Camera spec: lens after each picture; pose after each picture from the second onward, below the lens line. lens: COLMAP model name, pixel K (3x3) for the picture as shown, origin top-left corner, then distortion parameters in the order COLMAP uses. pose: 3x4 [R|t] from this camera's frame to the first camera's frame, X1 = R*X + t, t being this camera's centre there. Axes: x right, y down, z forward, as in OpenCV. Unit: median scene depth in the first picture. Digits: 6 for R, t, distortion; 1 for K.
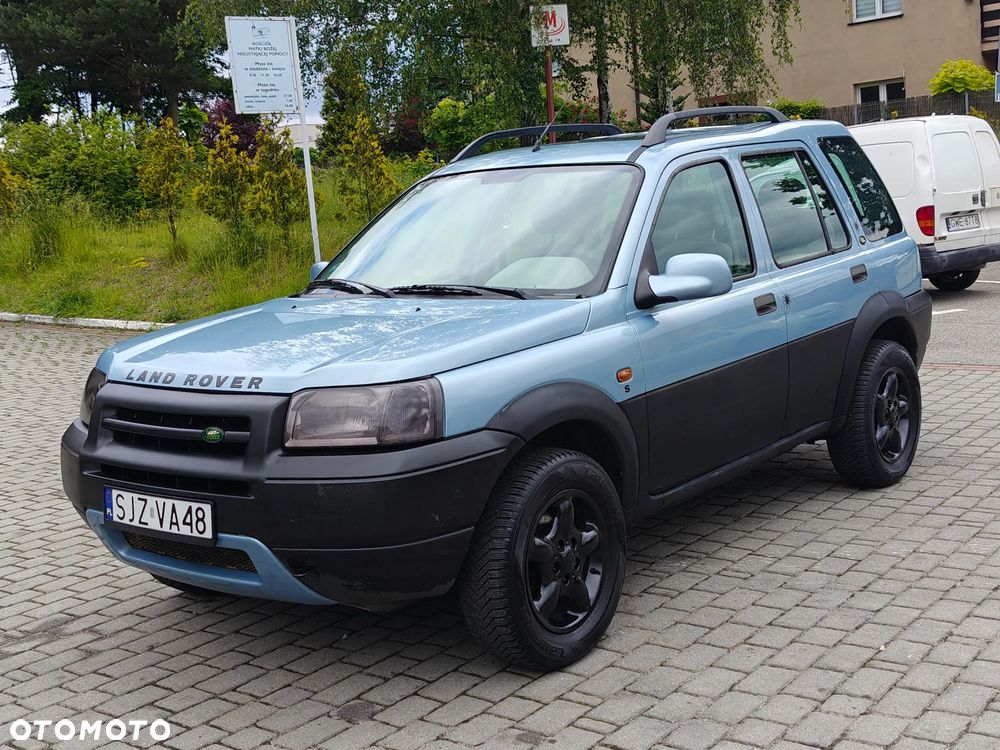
lens RADIAL K [[1259.3, 0, 497.3], [0, 1259.3, 391.7], [0, 0, 1]] dist [0.176295, -0.498780]
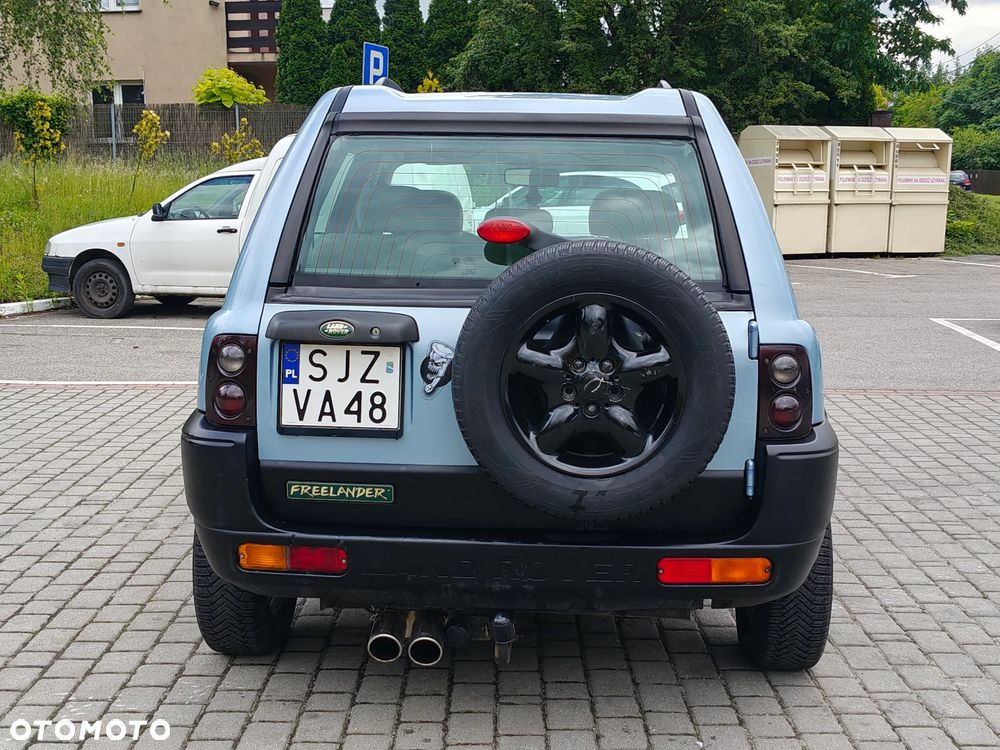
lens RADIAL K [[1408.2, 0, 501.8], [0, 1408.2, 377.4], [0, 0, 1]] dist [0.224666, -0.758125]
pose [[0.795765, -0.013865, 0.605446, -0.189187], [0.036351, 0.999029, -0.024899, -0.002312], [-0.604513, 0.041822, 0.795497, 0.099471]]
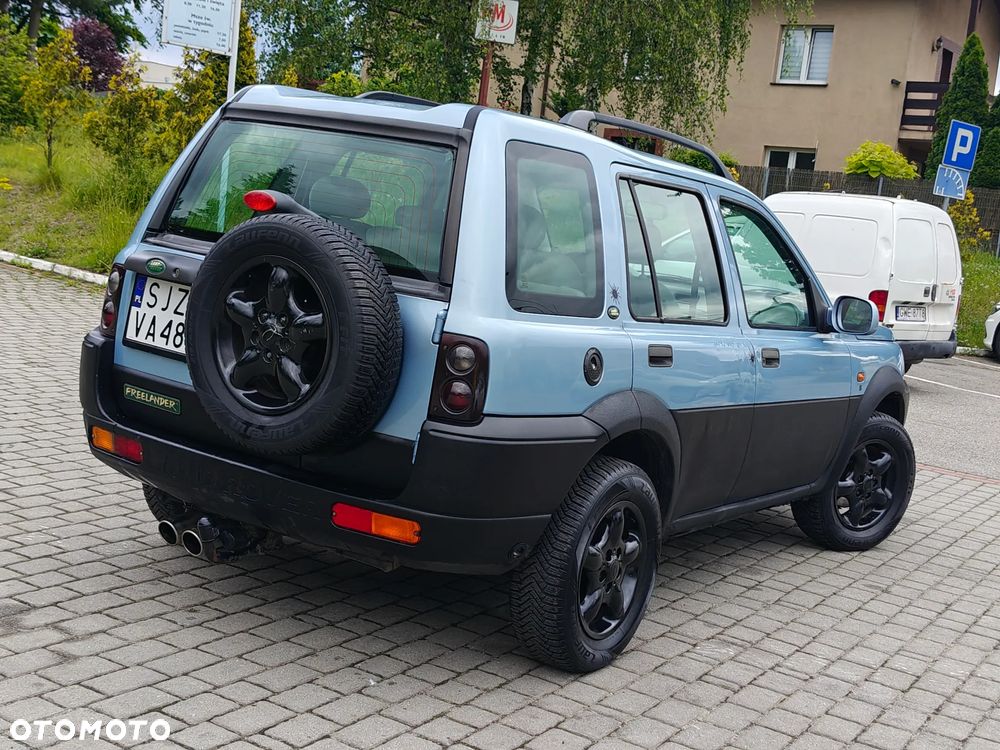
lens RADIAL K [[1347.8, 0, 501.5], [0, 1347.8, 377.1], [0, 0, 1]] dist [0.204121, -0.654870]
pose [[0.974733, 0.176449, 0.136972, -0.050989], [-0.173383, 0.984264, -0.034100, 0.002136], [-0.140833, 0.009490, 0.989988, 0.022162]]
